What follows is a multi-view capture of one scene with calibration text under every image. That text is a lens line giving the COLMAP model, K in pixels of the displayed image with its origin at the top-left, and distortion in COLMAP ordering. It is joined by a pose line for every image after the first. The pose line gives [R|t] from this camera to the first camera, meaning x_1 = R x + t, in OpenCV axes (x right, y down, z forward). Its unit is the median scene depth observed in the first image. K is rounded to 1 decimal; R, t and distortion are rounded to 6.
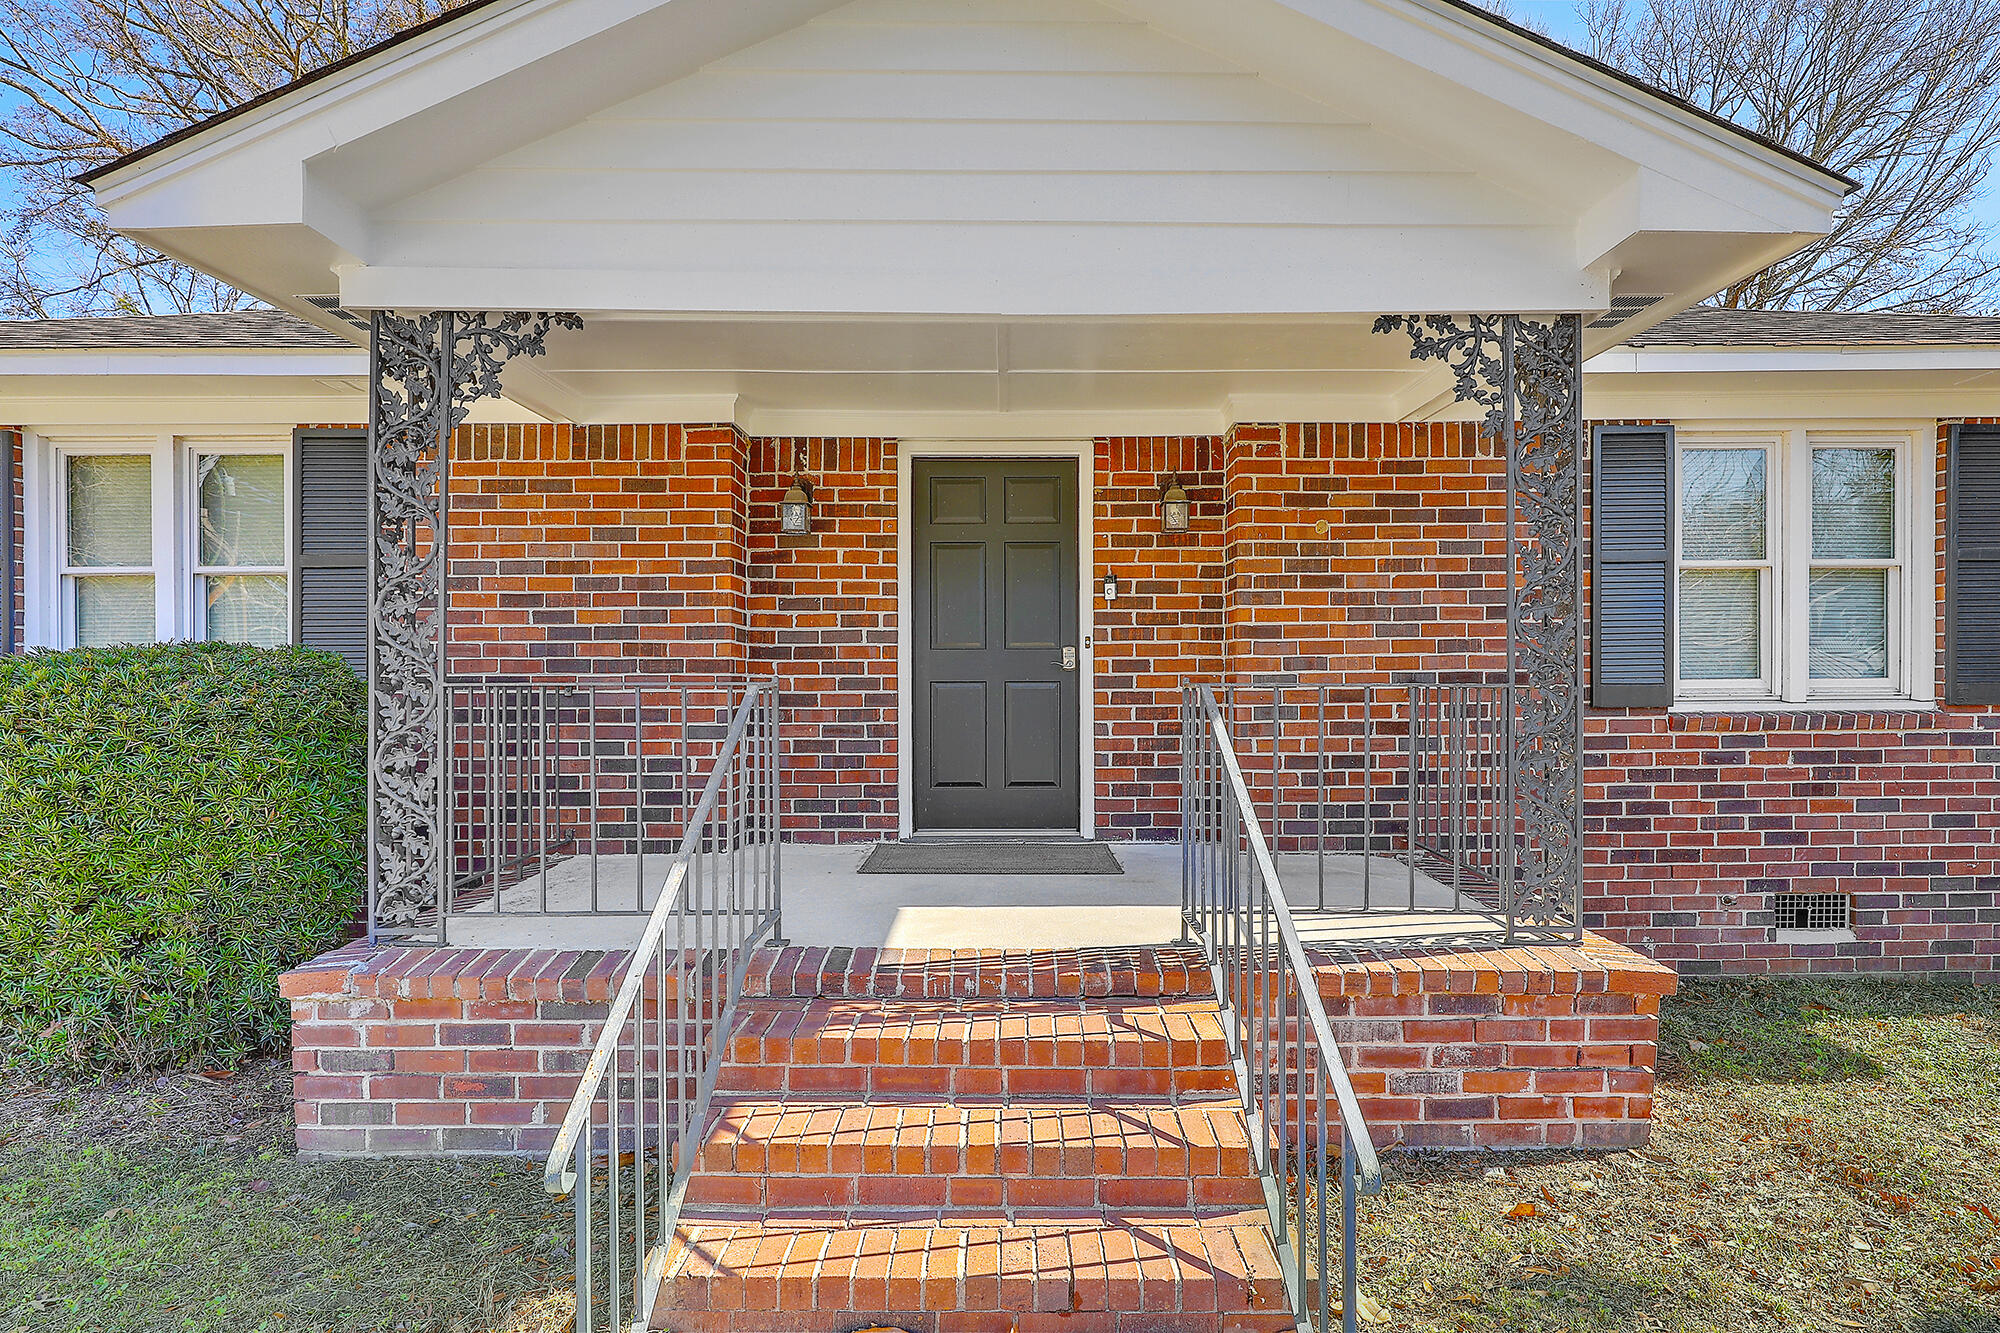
lens RADIAL K [[1106.6, 0, 997.5], [0, 1106.6, 677.3], [0, 0, 1]] dist [0.001351, 0.000176]
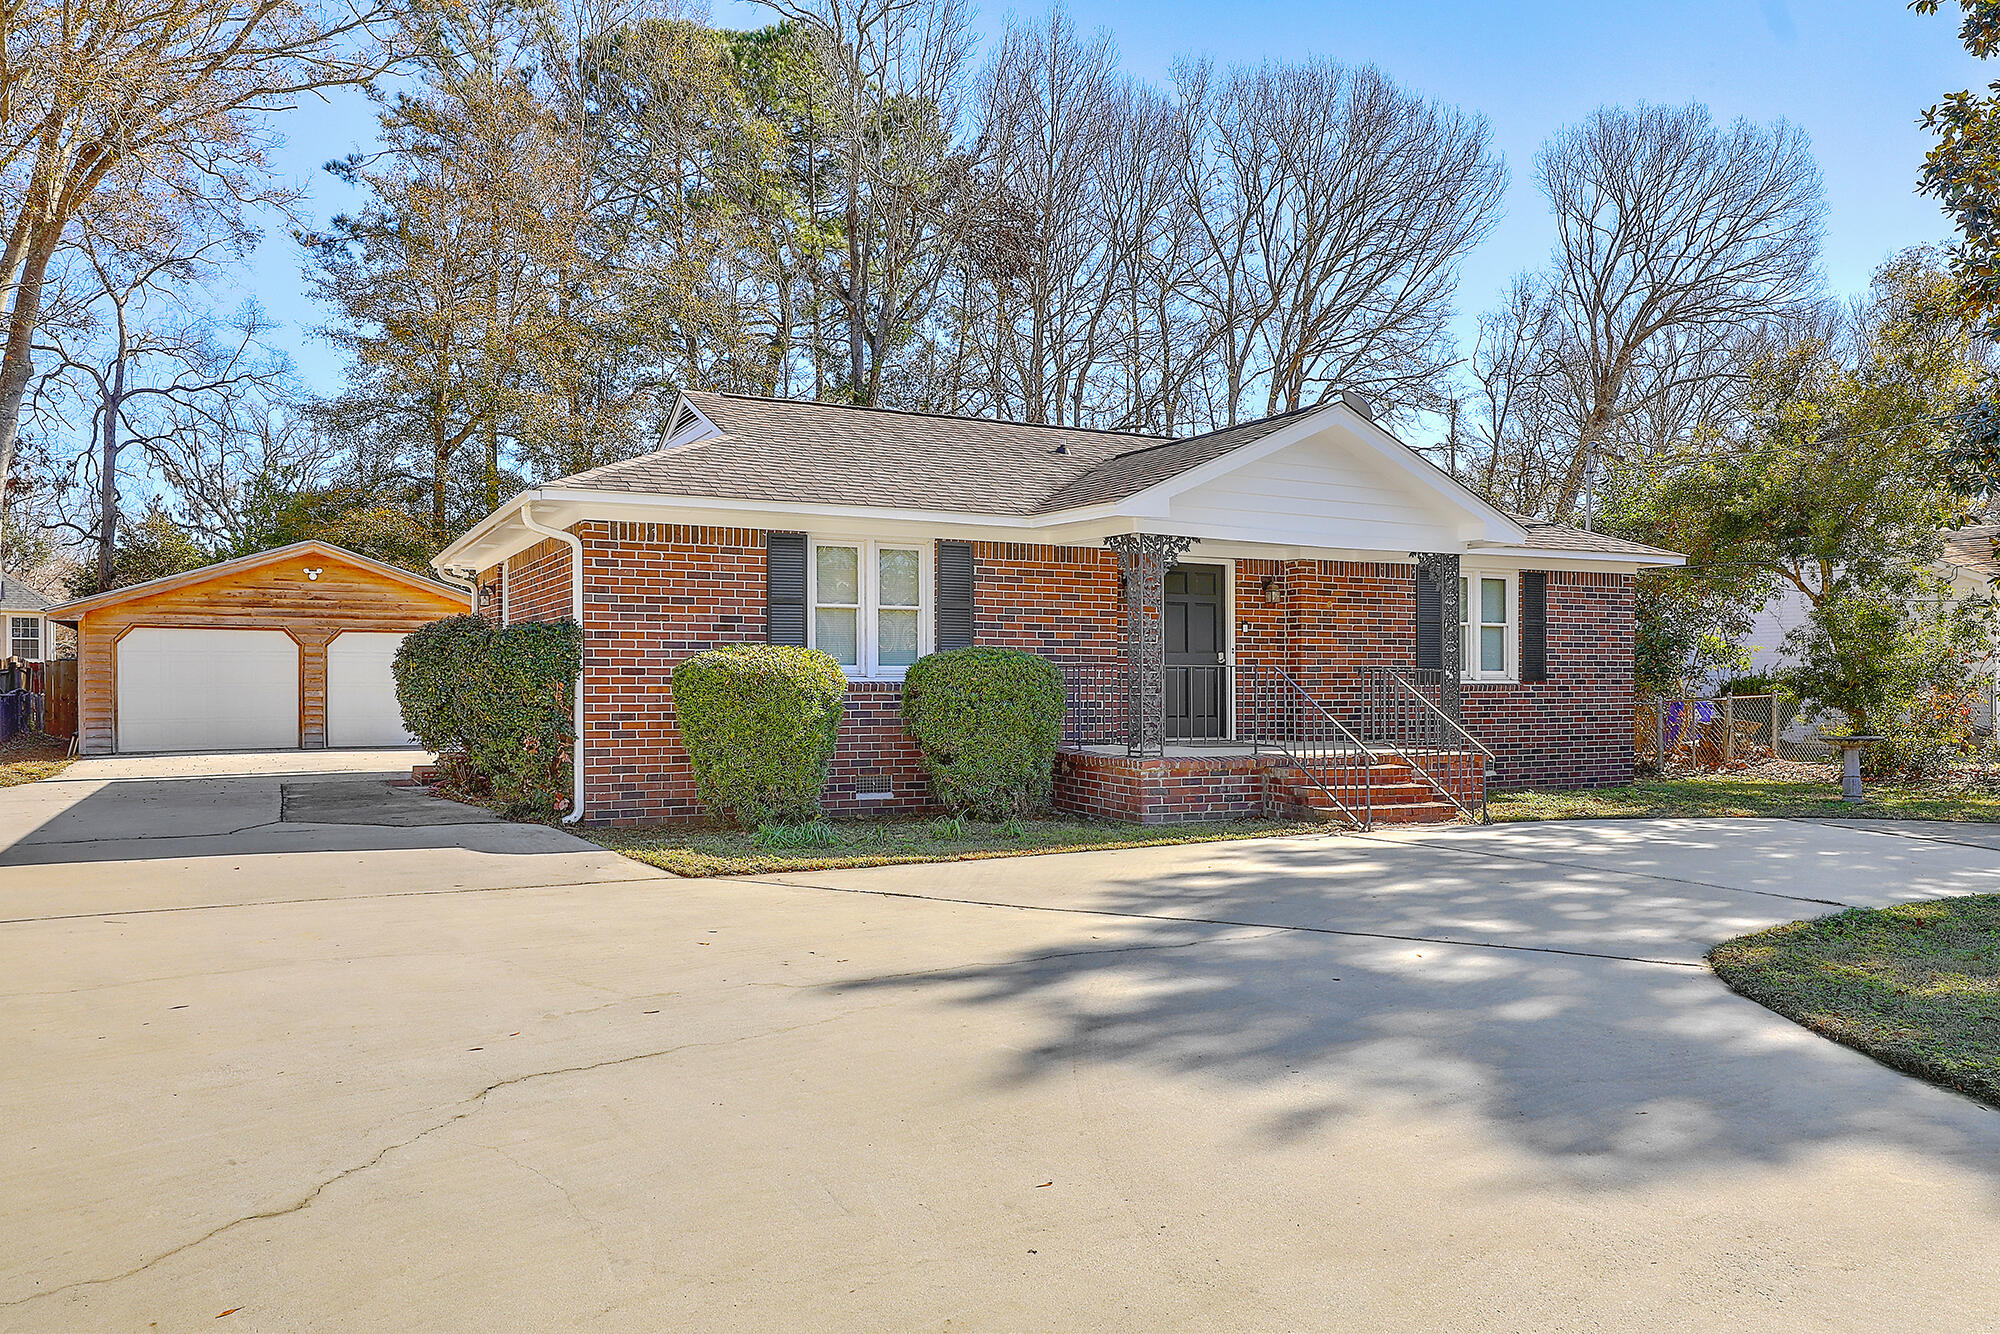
lens RADIAL K [[1469.2, 0, 1001.1], [0, 1469.2, 667.8], [0, 0, 1]] dist [-0.001615, -0.000070]
pose [[0.894683, 0.013238, 0.446504, -1.736274], [-0.011811, 0.999912, -0.005978, 0.026678], [-0.446544, 0.000074, 0.894761, -1.496114]]
